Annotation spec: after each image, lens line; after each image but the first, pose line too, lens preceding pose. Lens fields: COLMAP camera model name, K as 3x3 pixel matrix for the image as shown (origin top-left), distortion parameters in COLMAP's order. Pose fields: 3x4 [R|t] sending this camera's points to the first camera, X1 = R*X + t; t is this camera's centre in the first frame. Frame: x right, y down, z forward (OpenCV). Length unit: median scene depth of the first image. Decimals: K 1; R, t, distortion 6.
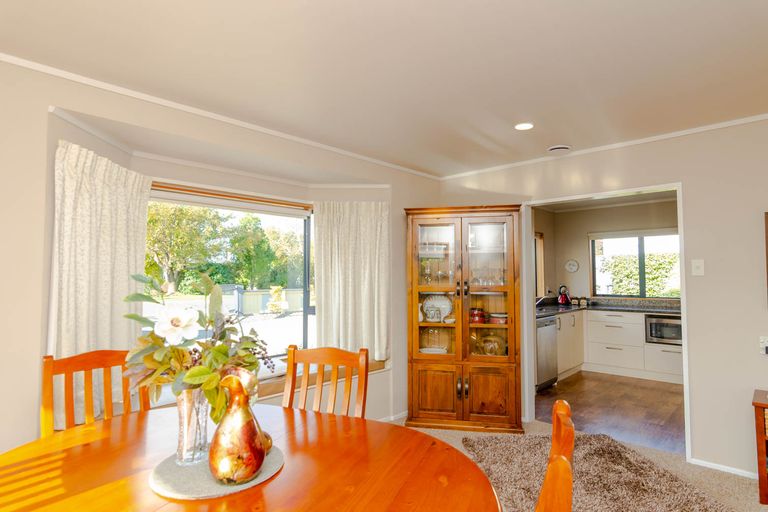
lens RADIAL K [[421.3, 0, 387.8], [0, 421.3, 259.2], [0, 0, 1]] dist [-0.005334, 0.000411]
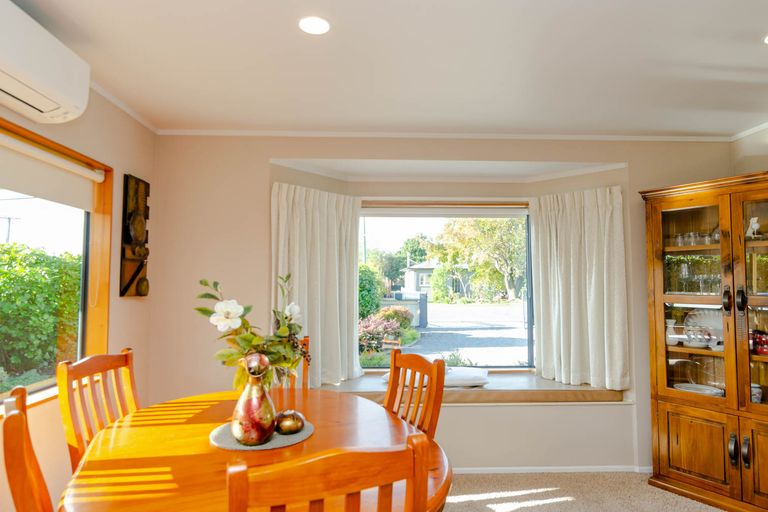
lens RADIAL K [[460.4, 0, 382.4], [0, 460.4, 258.6], [0, 0, 1]] dist [0.002651, 0.001237]
pose [[0.720724, -0.035258, -0.692325, 0.276788], [0.027001, 0.999376, -0.022787, 0.005150], [0.692696, -0.002270, 0.721226, 0.087433]]
